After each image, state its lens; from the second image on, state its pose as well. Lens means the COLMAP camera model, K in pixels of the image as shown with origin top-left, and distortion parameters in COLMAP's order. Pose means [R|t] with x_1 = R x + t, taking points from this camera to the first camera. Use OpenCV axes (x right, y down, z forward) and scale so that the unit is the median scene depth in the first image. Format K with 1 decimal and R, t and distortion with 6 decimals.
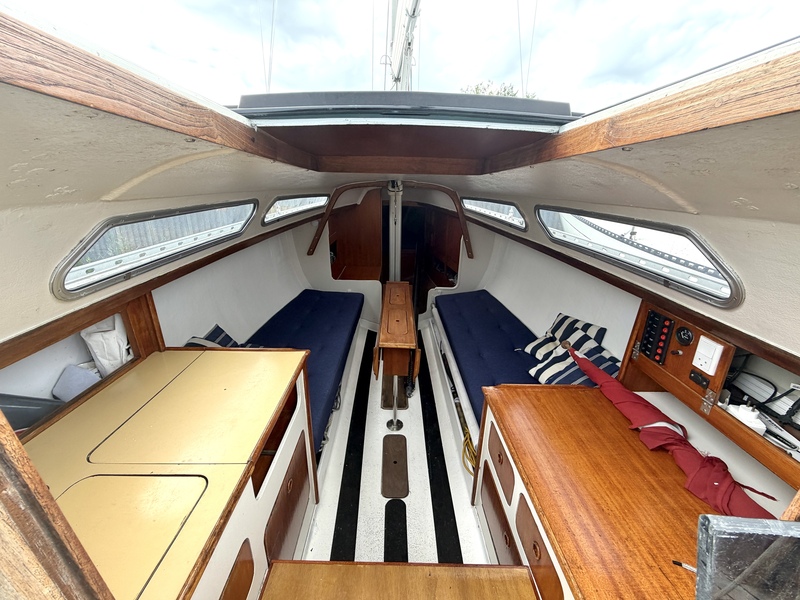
lens RADIAL K [[320.1, 0, 396.3], [0, 320.1, 299.9], [0, 0, 1]] dist [0.003333, 0.000199]
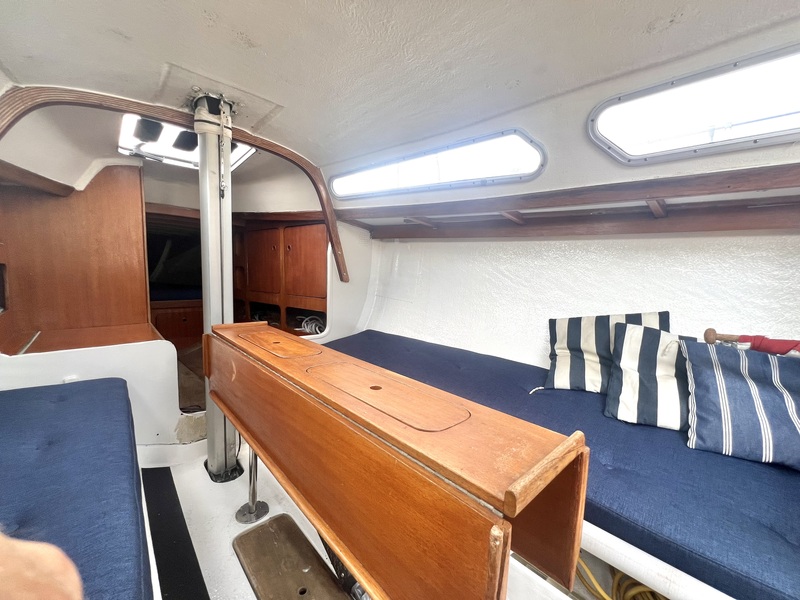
lens RADIAL K [[317.5, 0, 398.8], [0, 317.5, 301.0], [0, 0, 1]] dist [-0.003740, -0.000545]
pose [[0.728956, -0.059347, 0.681983, -0.188243], [0.220969, 0.963306, -0.152360, 0.039320], [-0.647917, 0.261761, 0.715322, 0.792572]]
